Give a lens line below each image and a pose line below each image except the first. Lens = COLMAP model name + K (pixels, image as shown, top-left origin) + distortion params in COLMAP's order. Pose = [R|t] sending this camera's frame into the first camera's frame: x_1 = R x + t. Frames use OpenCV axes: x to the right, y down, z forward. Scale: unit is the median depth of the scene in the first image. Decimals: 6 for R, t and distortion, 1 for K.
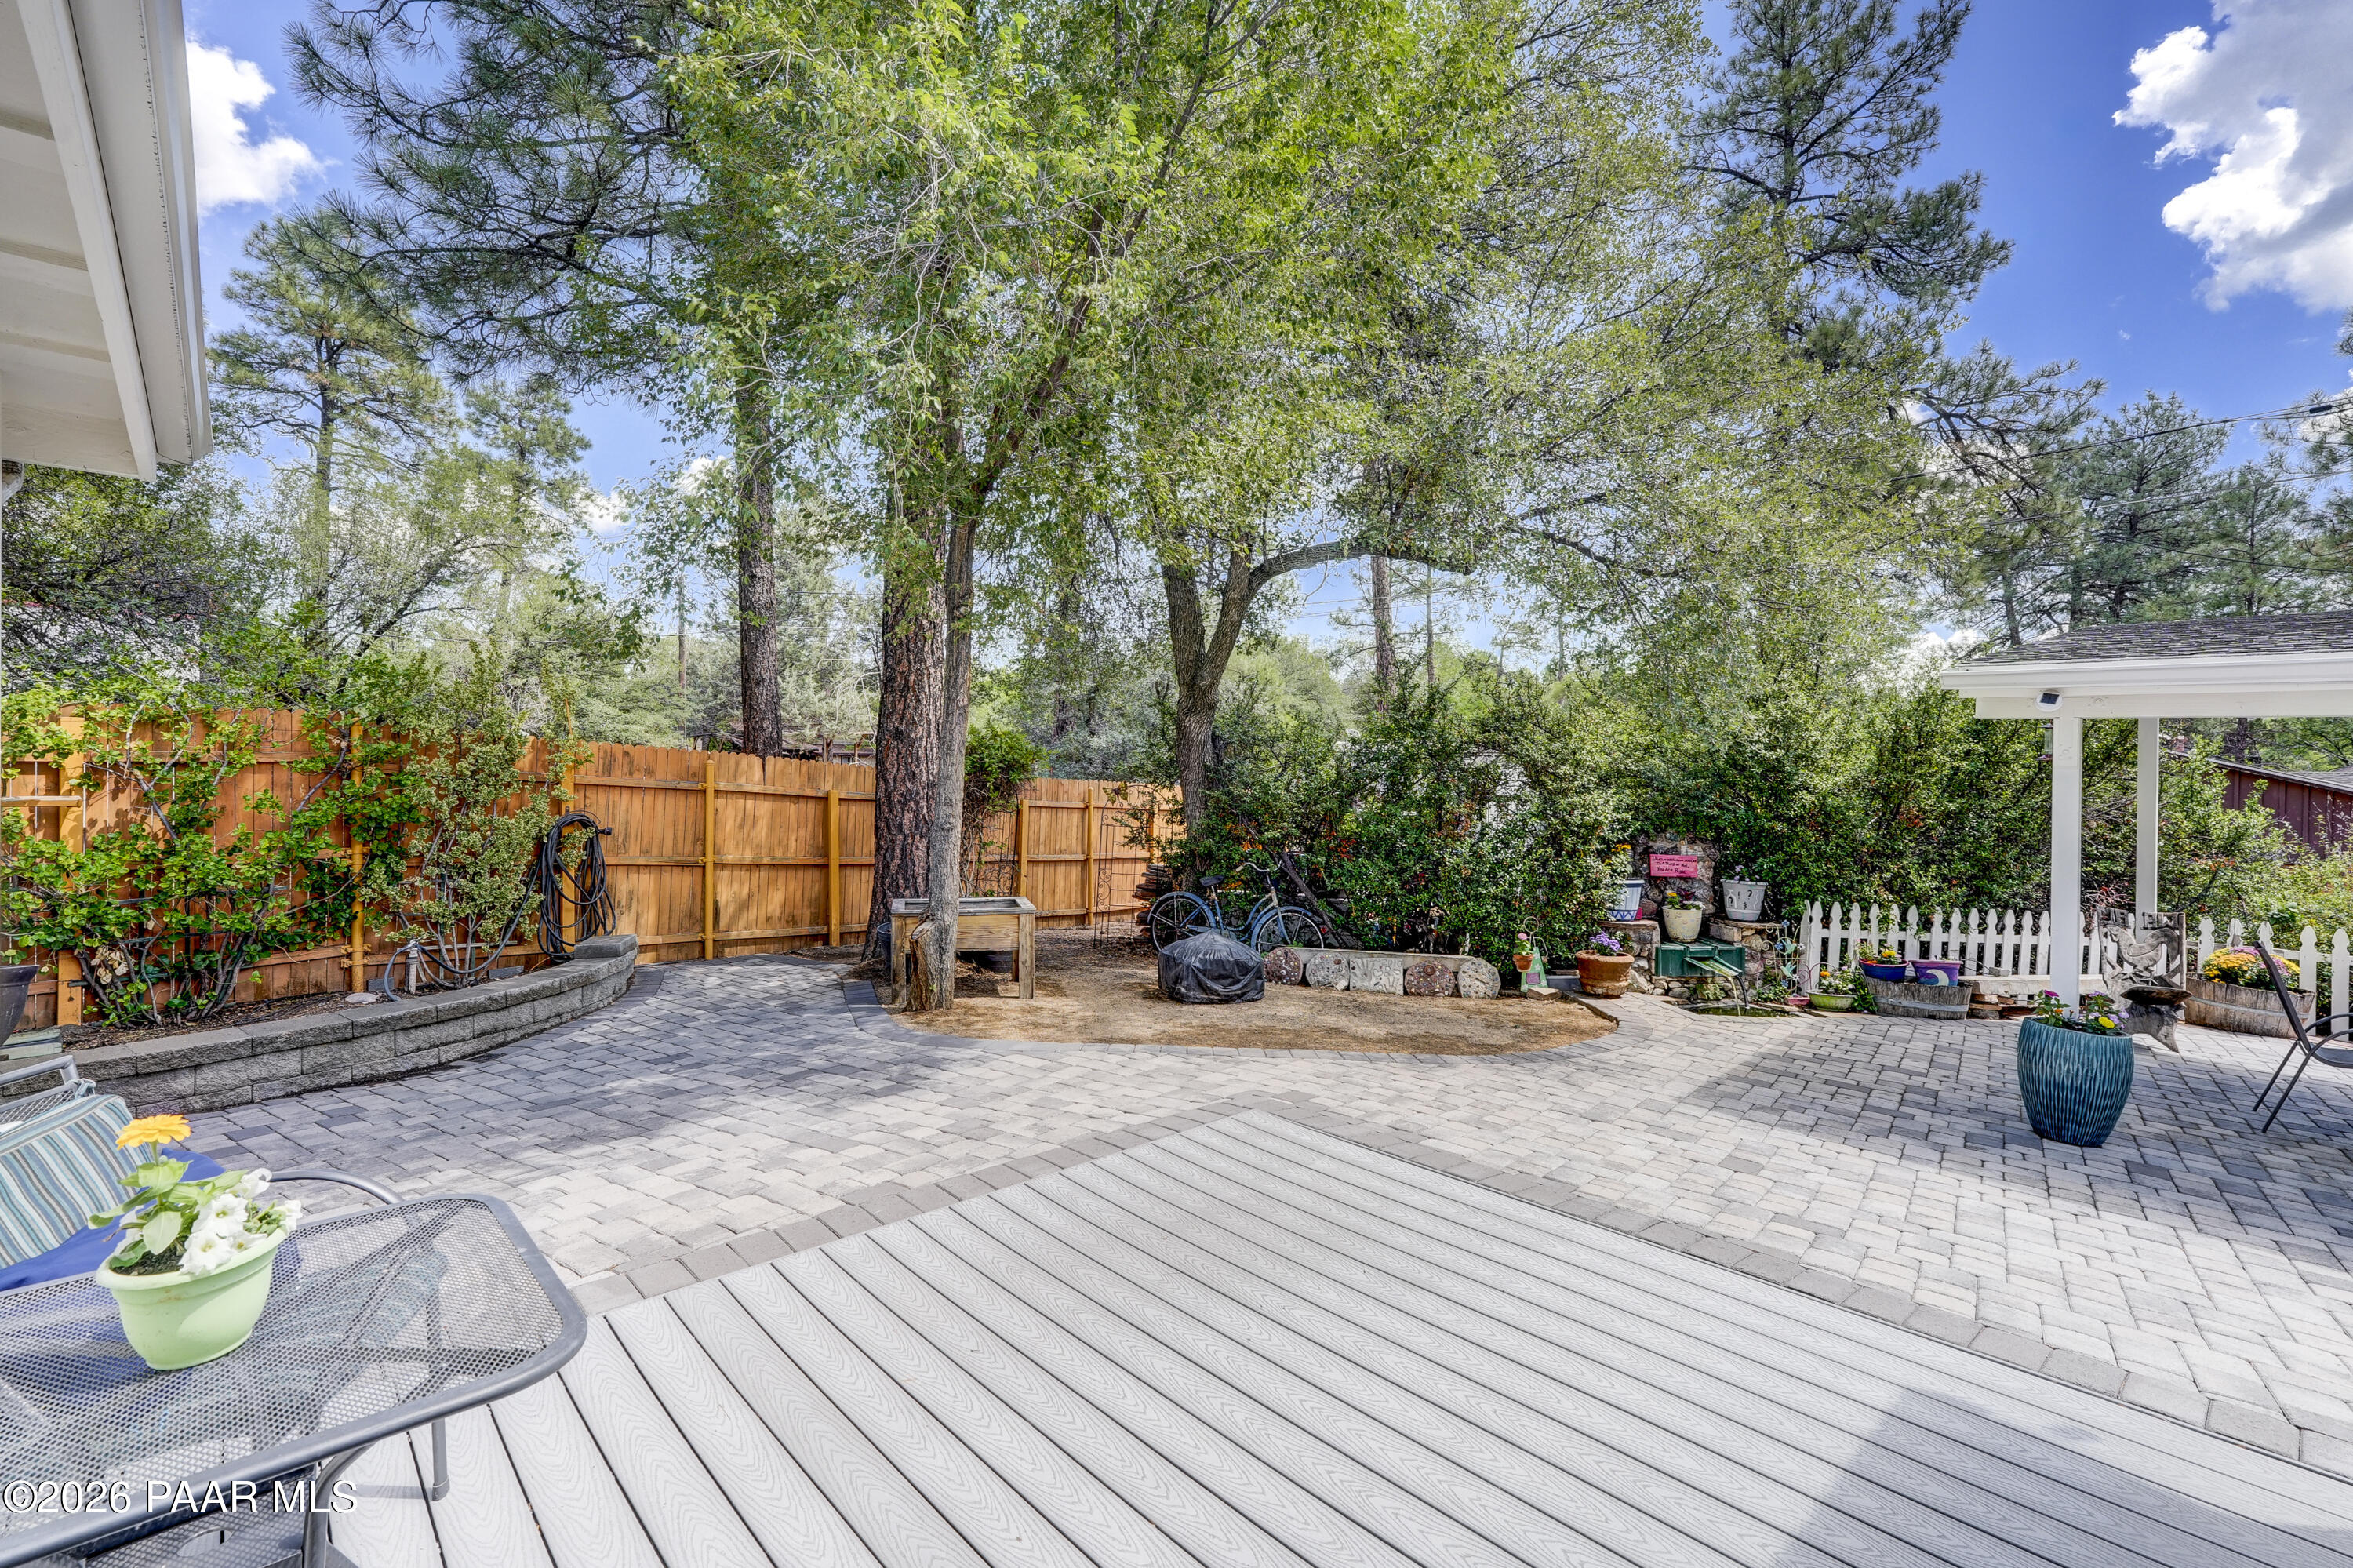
lens RADIAL K [[1055.6, 0, 1183.4], [0, 1055.6, 775.9], [0, 0, 1]] dist [-0.019168, 0.014882]
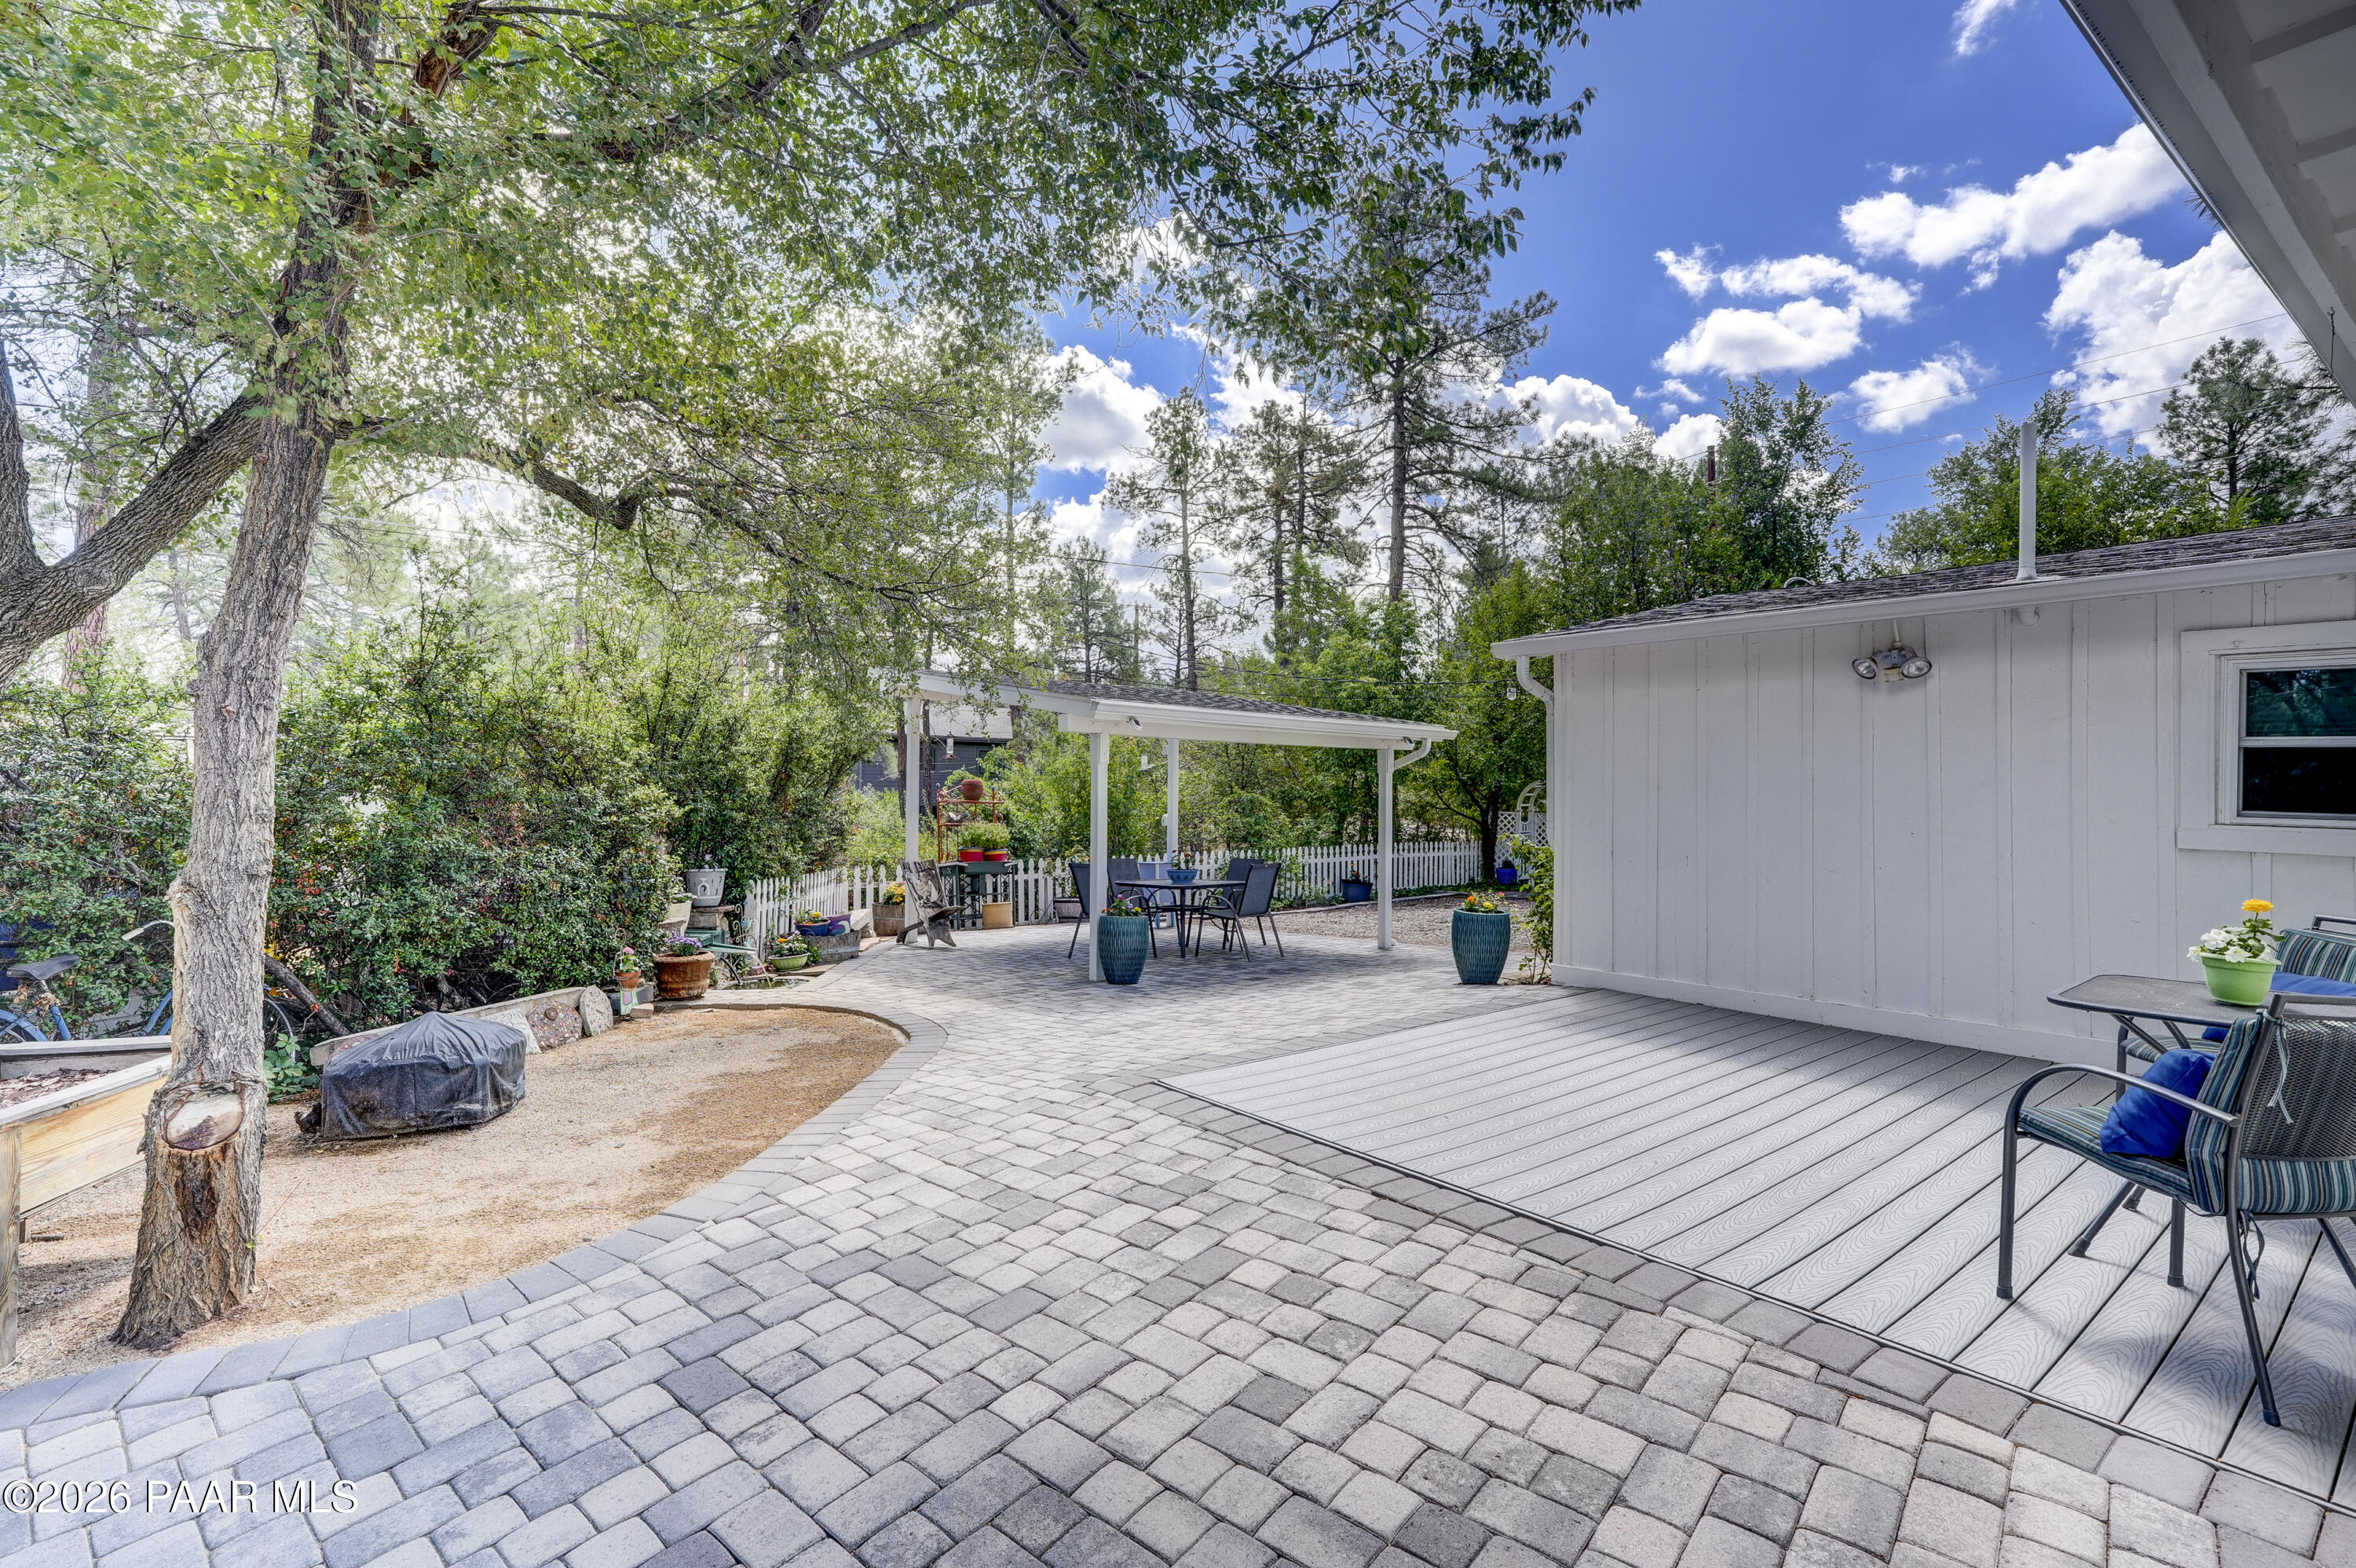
lens RADIAL K [[1067.9, 0, 1166.7], [0, 1067.9, 773.6], [0, 0, 1]] dist [0.001448, 0.000850]
pose [[0.078844, 0.001785, 0.996885, -0.843501], [-0.001647, 0.999997, -0.001660, 0.009735], [-0.996886, -0.001511, 0.078846, 0.766893]]
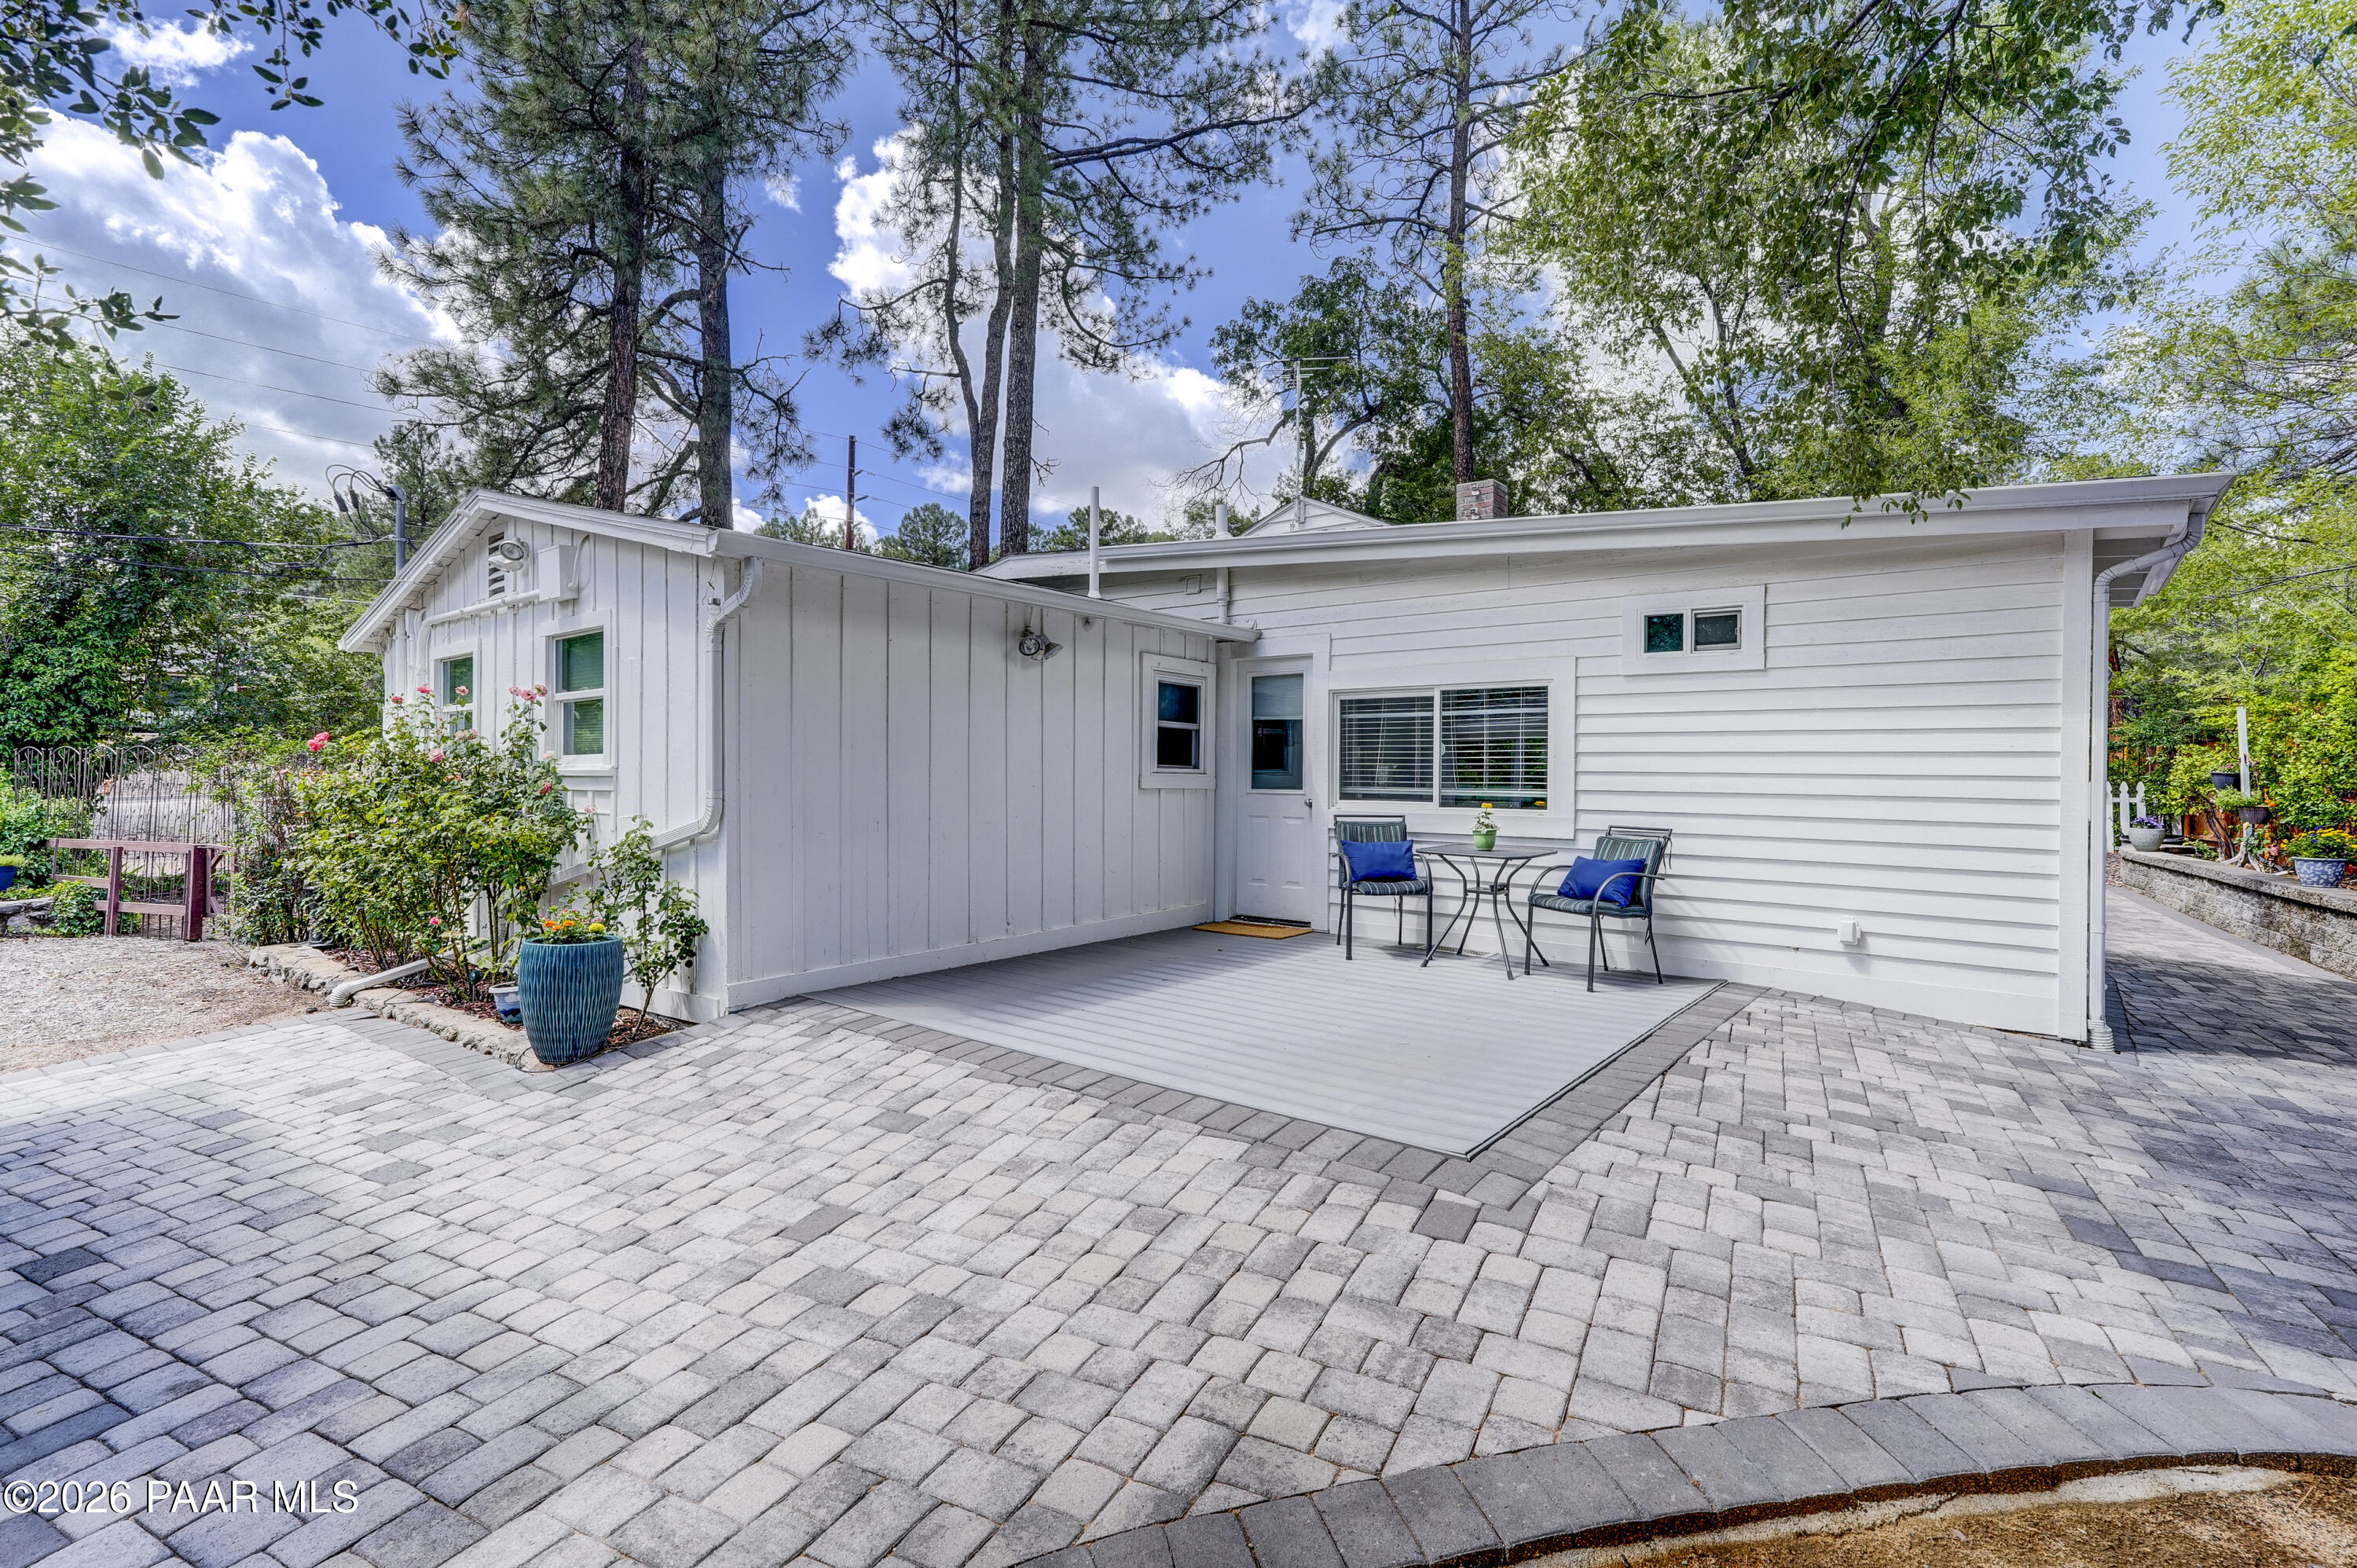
lens RADIAL K [[1086.4, 0, 1178.5], [0, 1086.4, 784.0], [0, 0, 1]] dist [-0.001282, 0.006868]
pose [[-0.988133, -0.017322, -0.152622, 0.331152], [-0.020710, 0.999572, 0.020643, 0.034821], [0.152199, 0.023559, -0.988069, 1.464126]]
